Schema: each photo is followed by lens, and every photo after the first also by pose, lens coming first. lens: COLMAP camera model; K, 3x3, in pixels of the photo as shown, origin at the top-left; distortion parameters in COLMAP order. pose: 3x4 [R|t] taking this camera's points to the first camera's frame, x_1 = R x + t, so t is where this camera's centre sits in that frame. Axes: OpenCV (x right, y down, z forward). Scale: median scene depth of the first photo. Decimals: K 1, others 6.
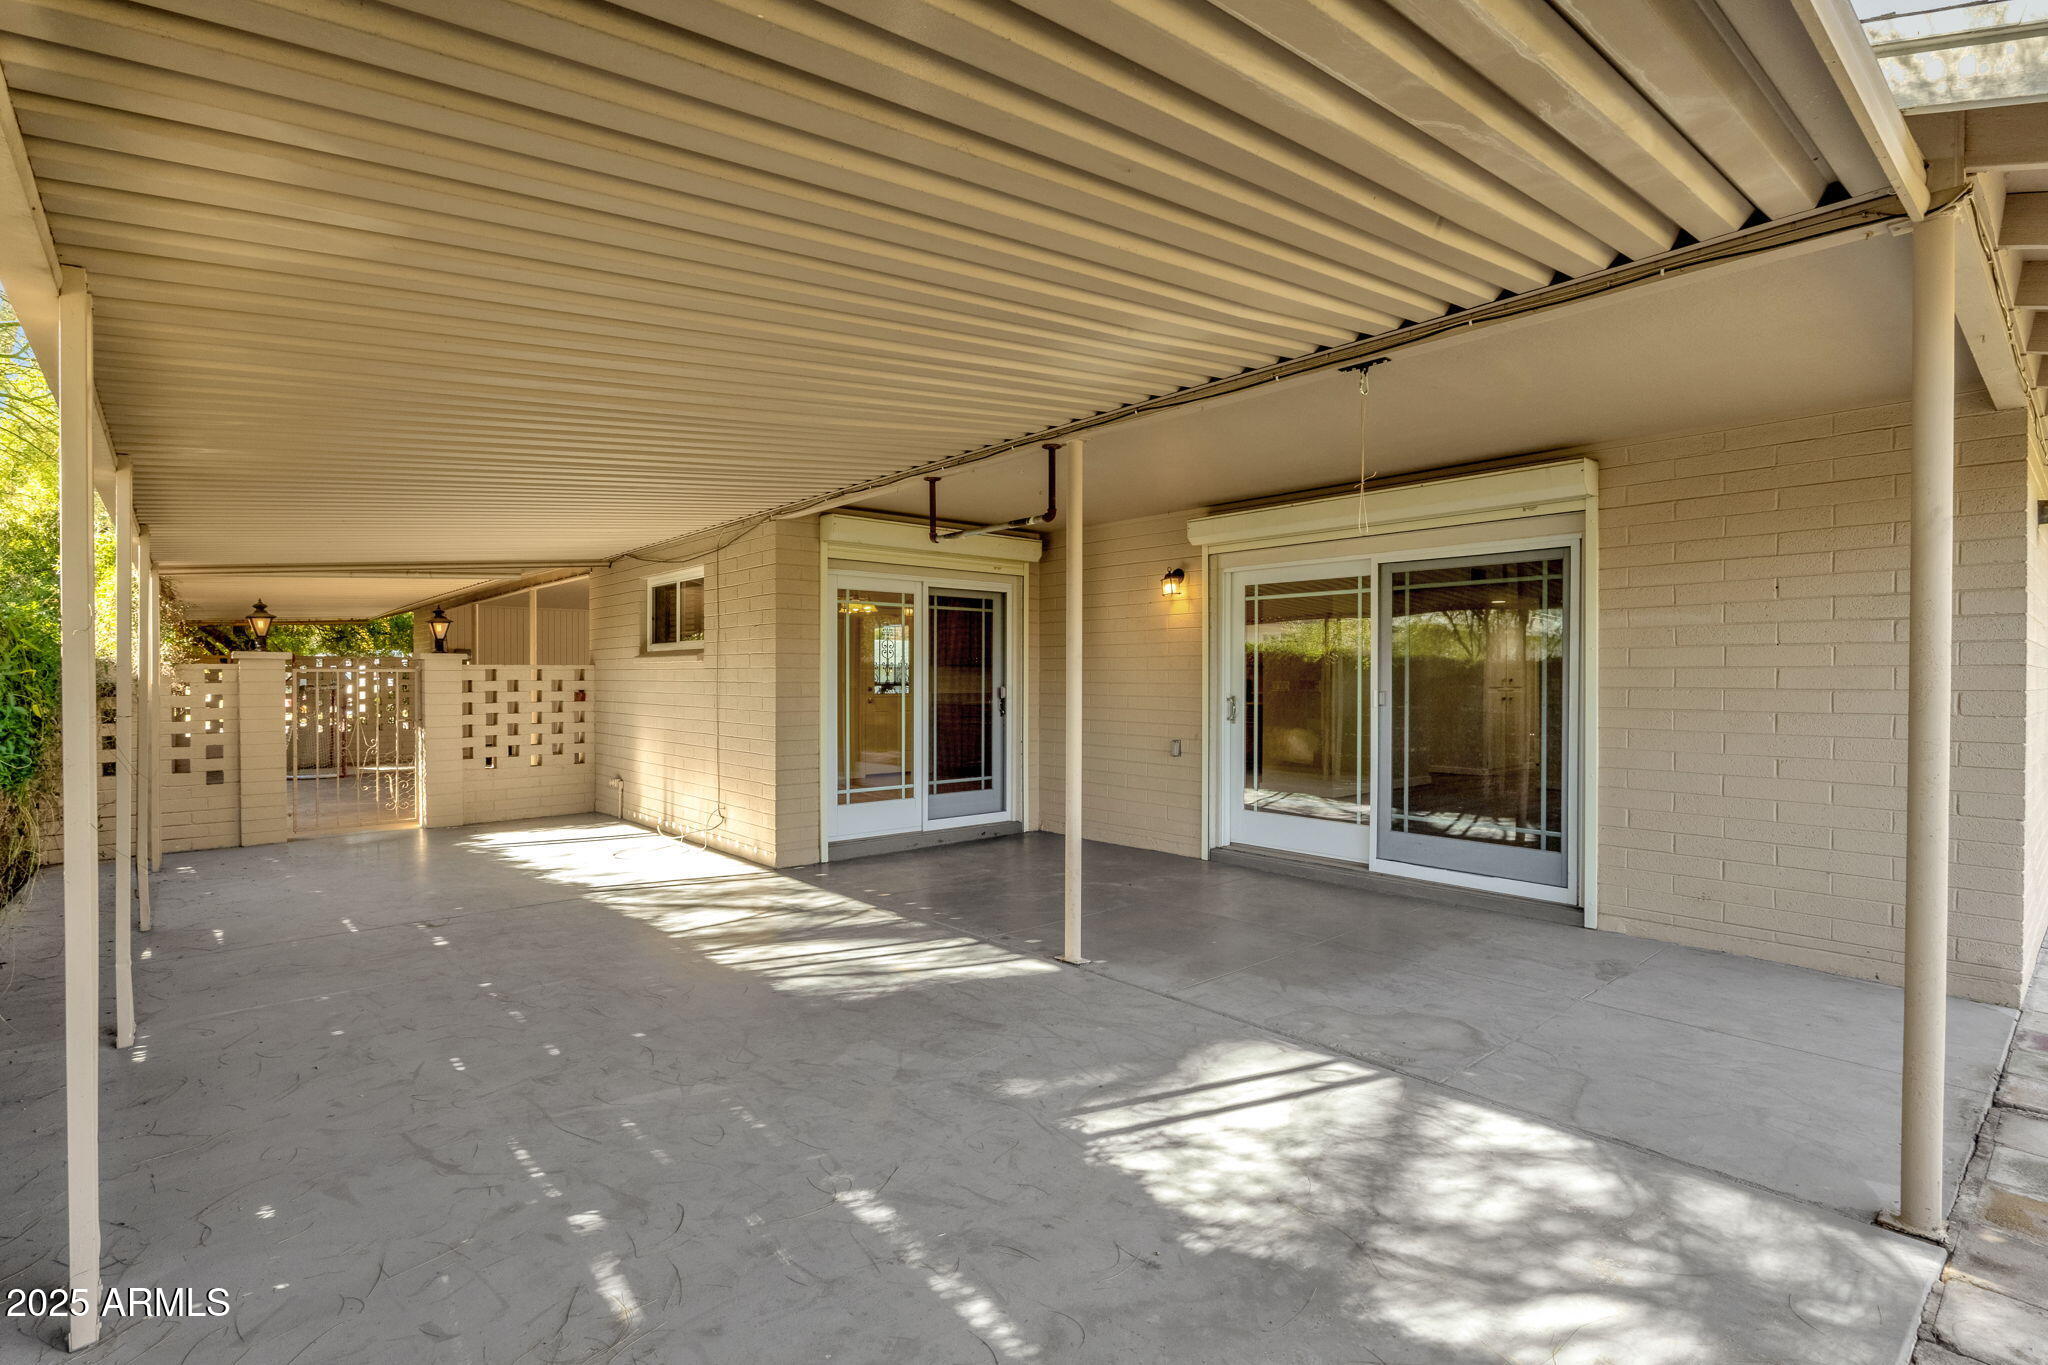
lens RADIAL K [[943.2, 0, 1024.0], [0, 943.2, 682.5], [0, 0, 1]] dist [-0.000113, 0.000671]
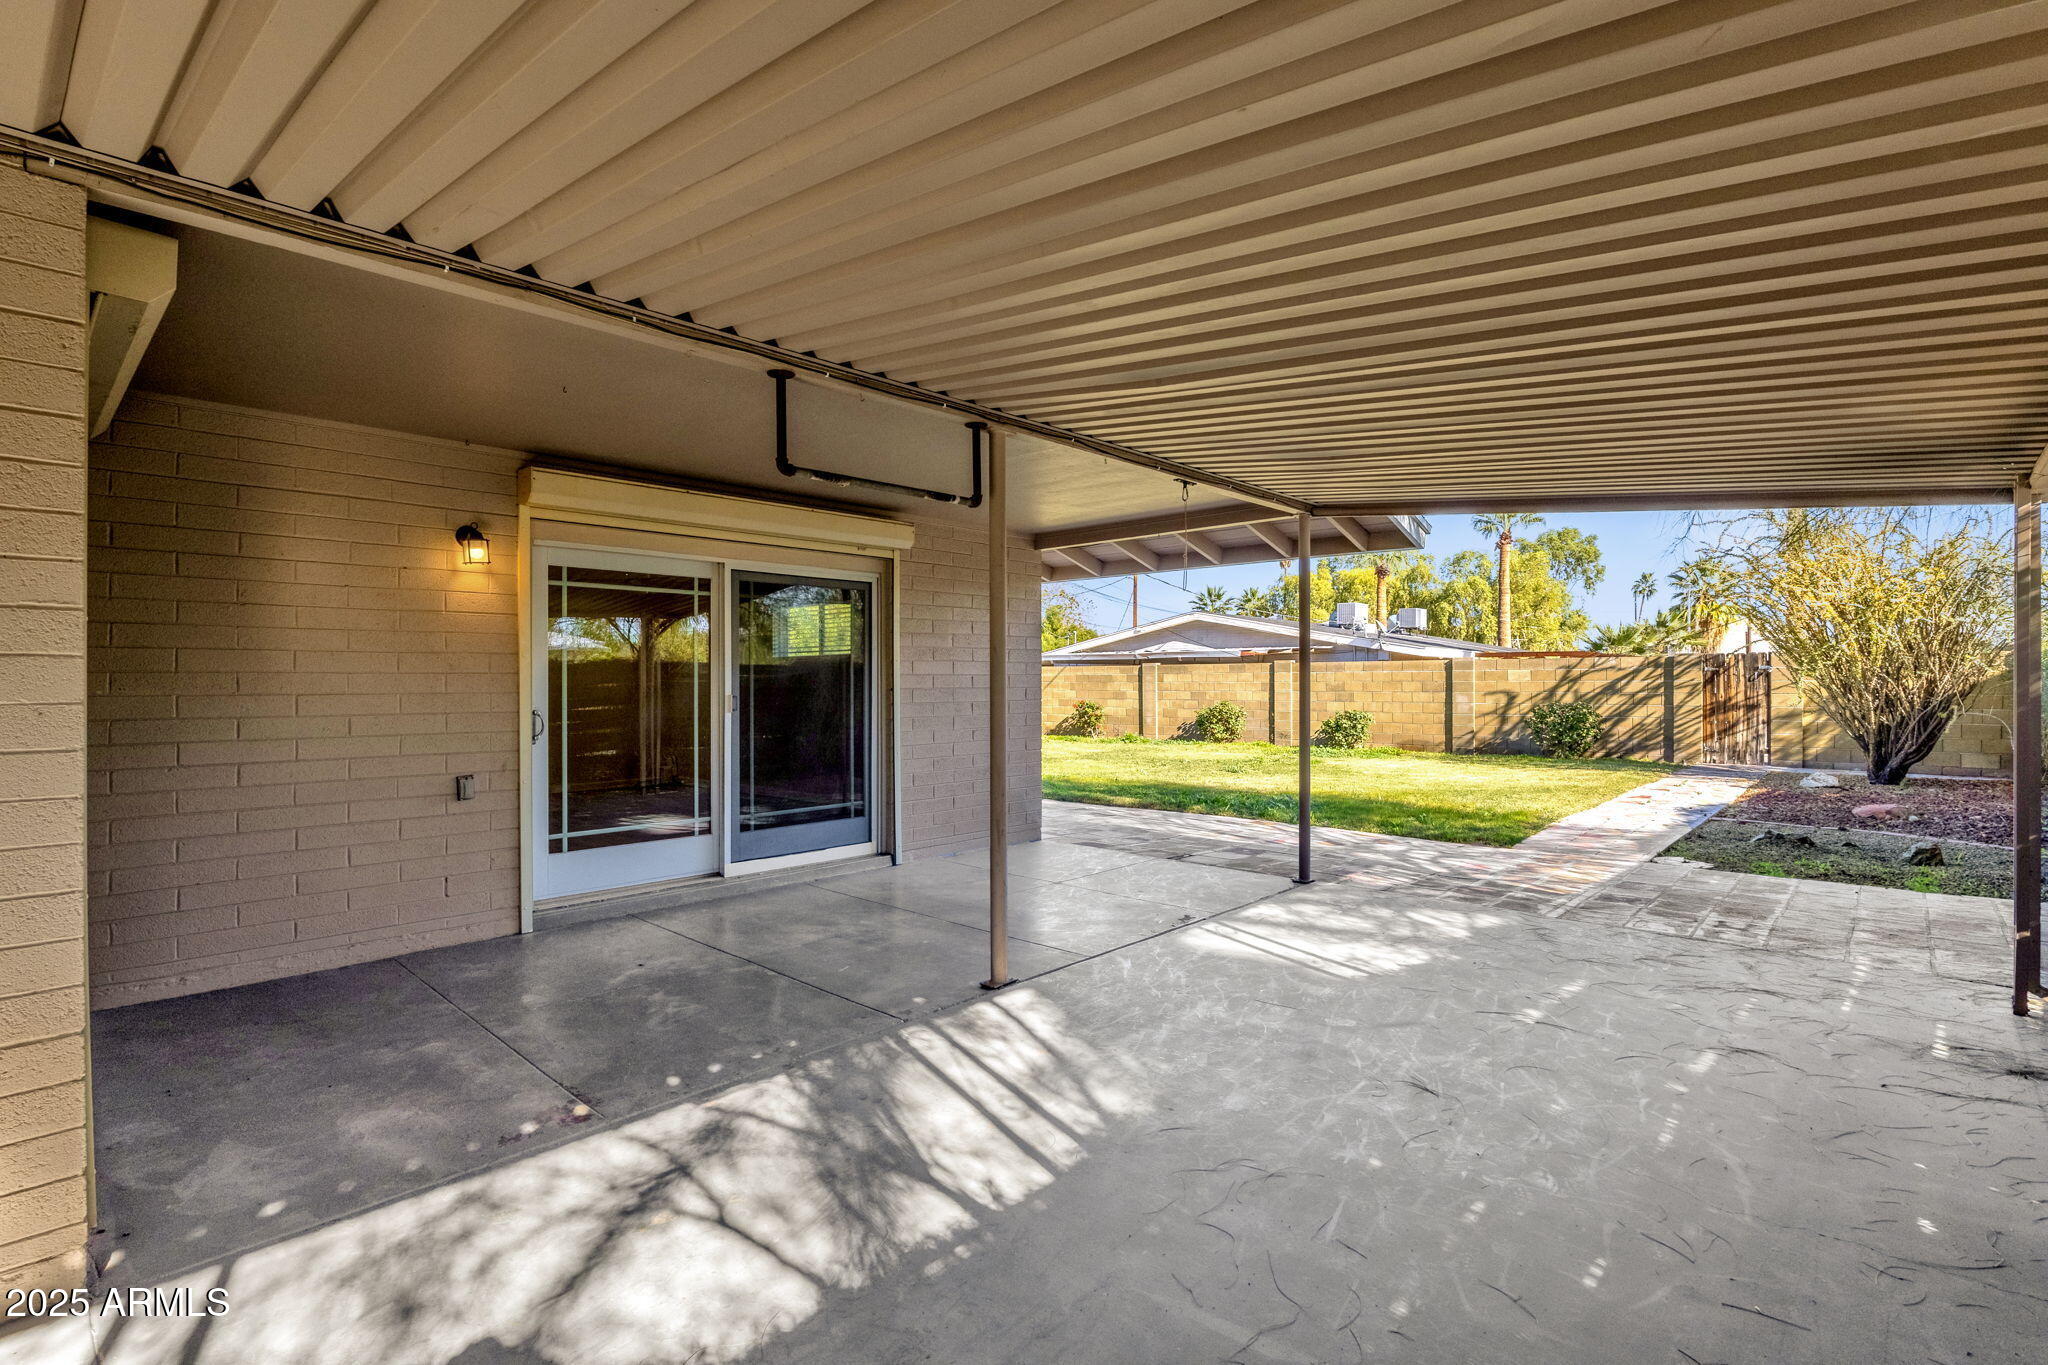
lens RADIAL K [[943.2, 0, 1024.0], [0, 943.2, 682.5], [0, 0, 1]] dist [-0.000113, 0.000671]
pose [[-0.081831, -0.002252, 0.996644, -0.753230], [0.009841, 0.999947, 0.003067, -0.006109], [-0.996598, 0.010059, -0.081804, 0.889805]]
